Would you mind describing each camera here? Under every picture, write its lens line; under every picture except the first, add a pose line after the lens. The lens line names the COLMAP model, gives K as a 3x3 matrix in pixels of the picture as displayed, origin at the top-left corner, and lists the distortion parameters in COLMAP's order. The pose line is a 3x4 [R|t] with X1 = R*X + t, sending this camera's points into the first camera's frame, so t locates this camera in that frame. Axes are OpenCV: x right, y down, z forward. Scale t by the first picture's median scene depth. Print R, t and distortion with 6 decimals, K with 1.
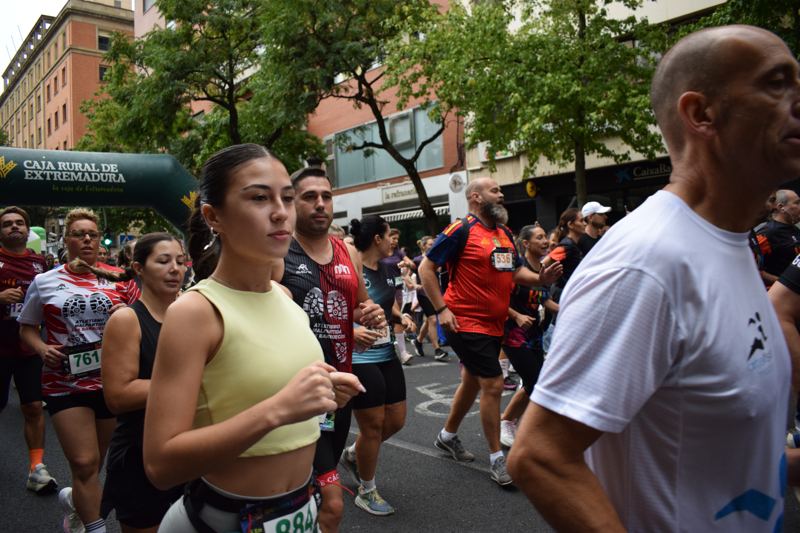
lens RADIAL K [[639.6, 0, 387.9], [0, 639.6, 267.5], [0, 0, 1]] dist [-0.078150, 0.009223]
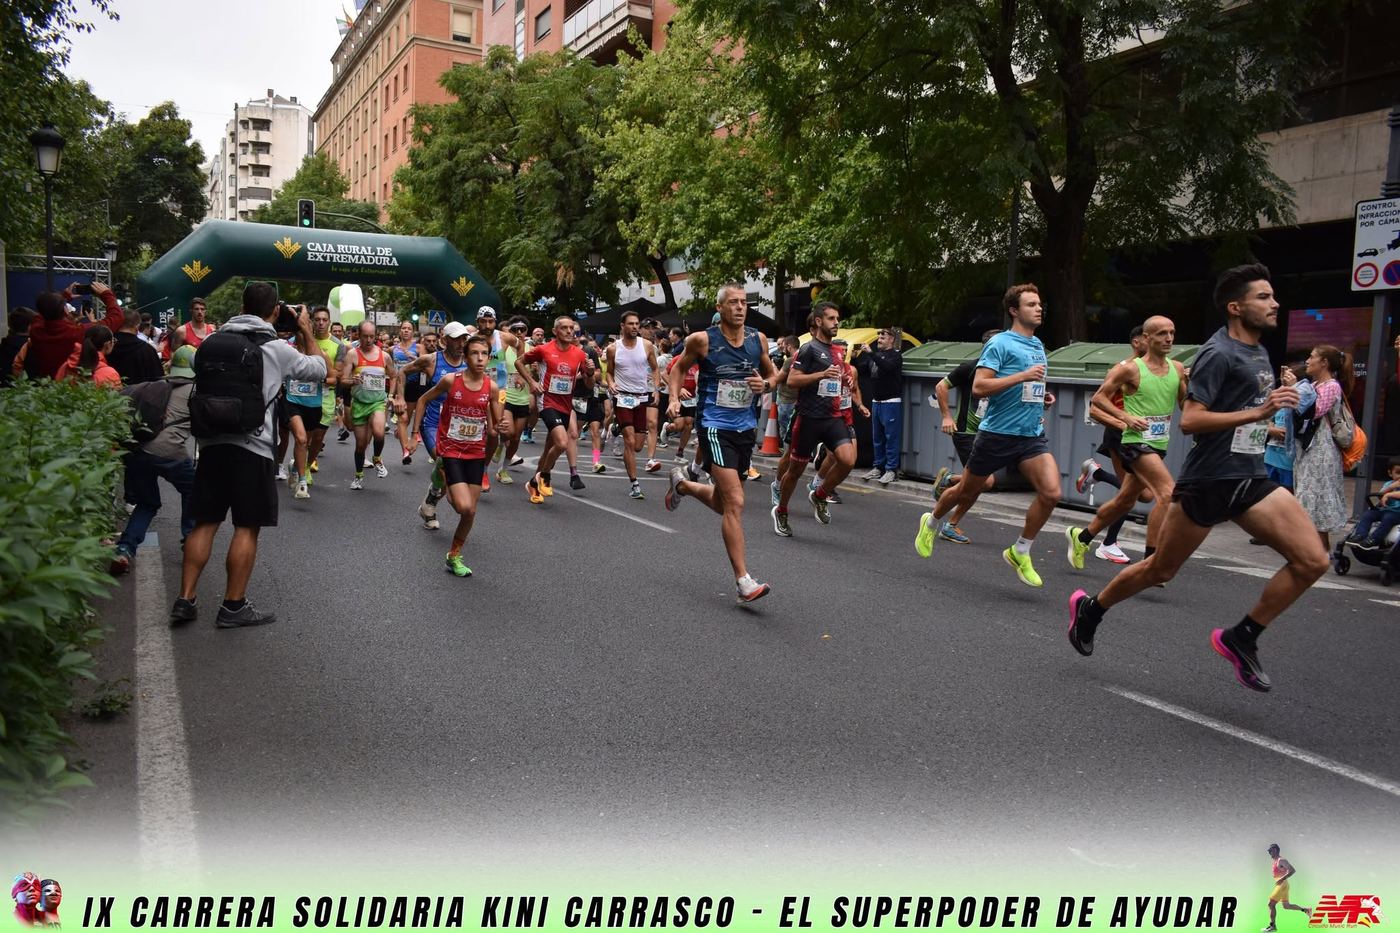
lens RADIAL K [[1070.5, 0, 700.0], [0, 1070.5, 466.5], [0, 0, 1]] dist [-0.027843, 0.013828]
pose [[0.971578, 0.091723, -0.218227, 1.197552], [-0.071617, 0.992572, 0.098341, -0.031929], [0.225626, -0.079917, 0.970931, -1.571286]]
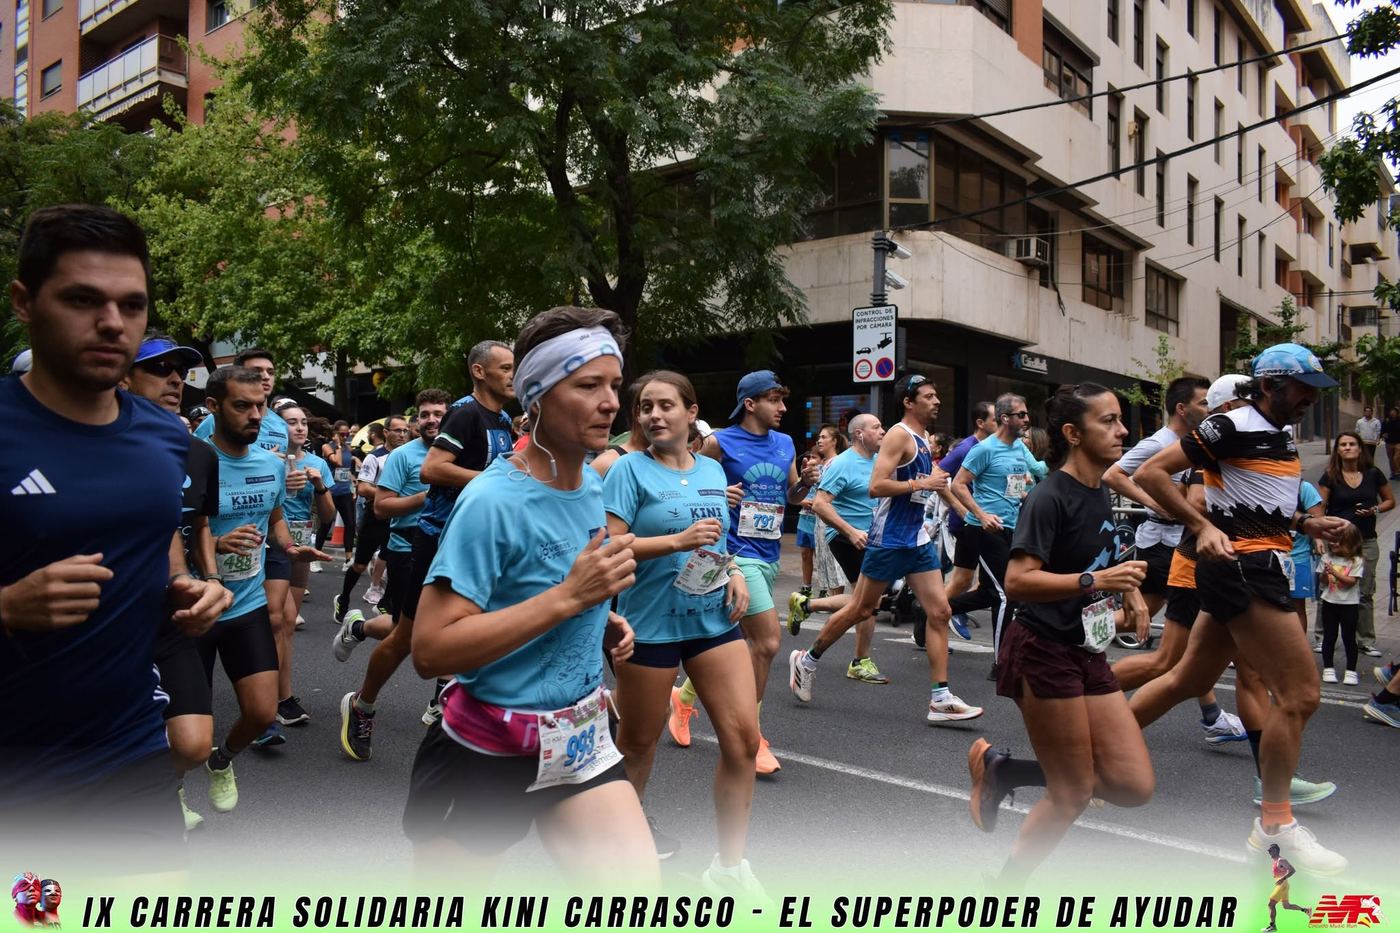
lens RADIAL K [[1070.5, 0, 700.0], [0, 1070.5, 466.5], [0, 0, 1]] dist [-0.027843, 0.013828]
pose [[0.983120, 0.049072, 0.176257, 1.172370], [-0.049183, 0.998783, -0.003738, -0.034270], [-0.176226, -0.004994, 0.984337, -1.627920]]
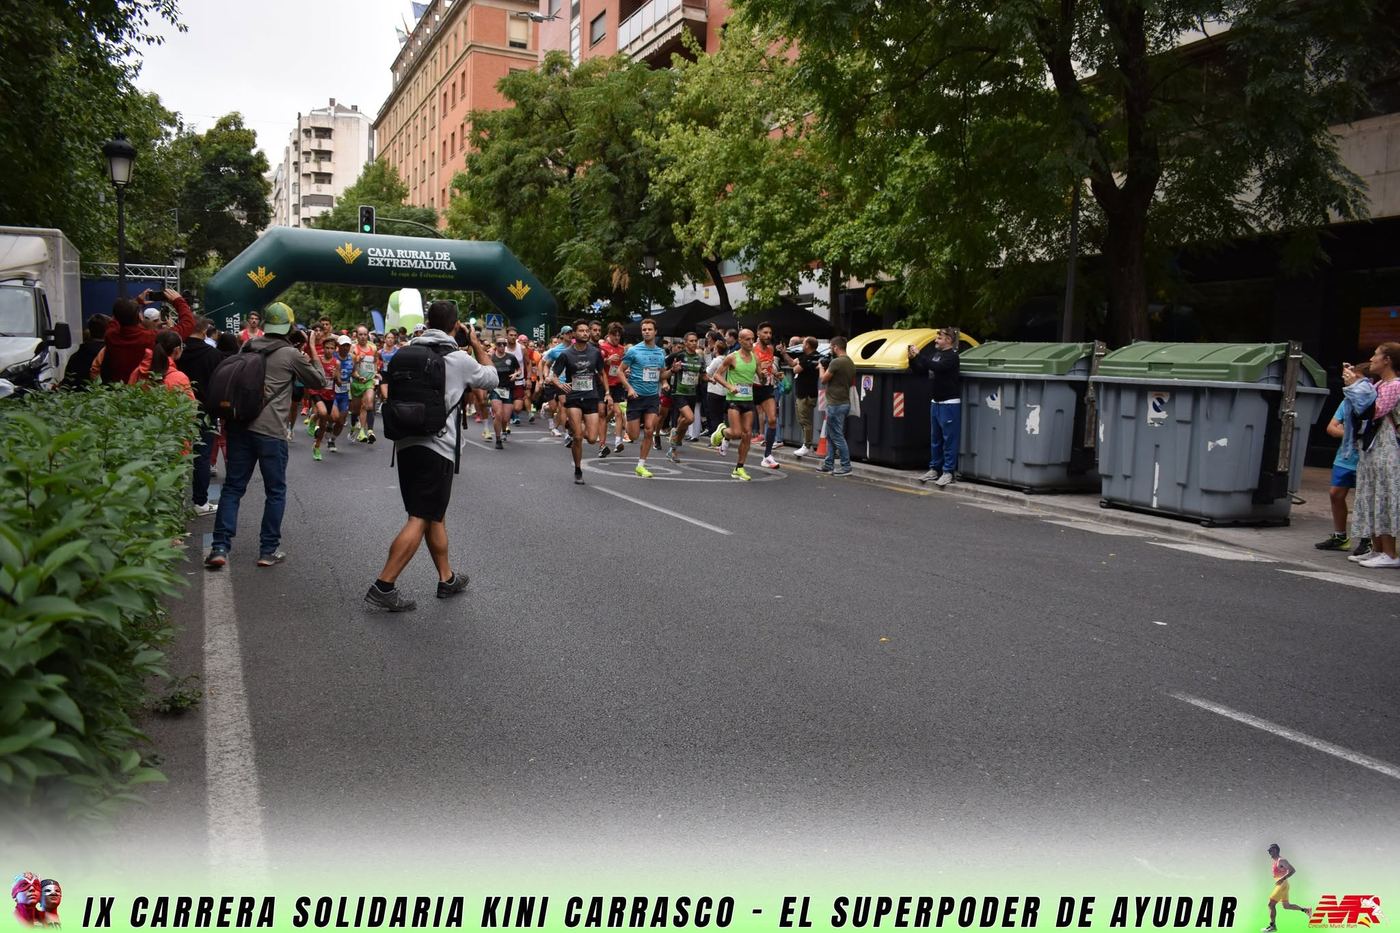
lens RADIAL K [[1069.7, 0, 700.0], [0, 1069.7, 466.5], [0, 0, 1]] dist [-0.028207, 0.015399]
pose [[0.959292, 0.090988, -0.267358, 1.195647], [-0.066199, 0.992749, 0.100334, -0.031855], [0.274548, -0.078551, 0.958360, -1.570517]]
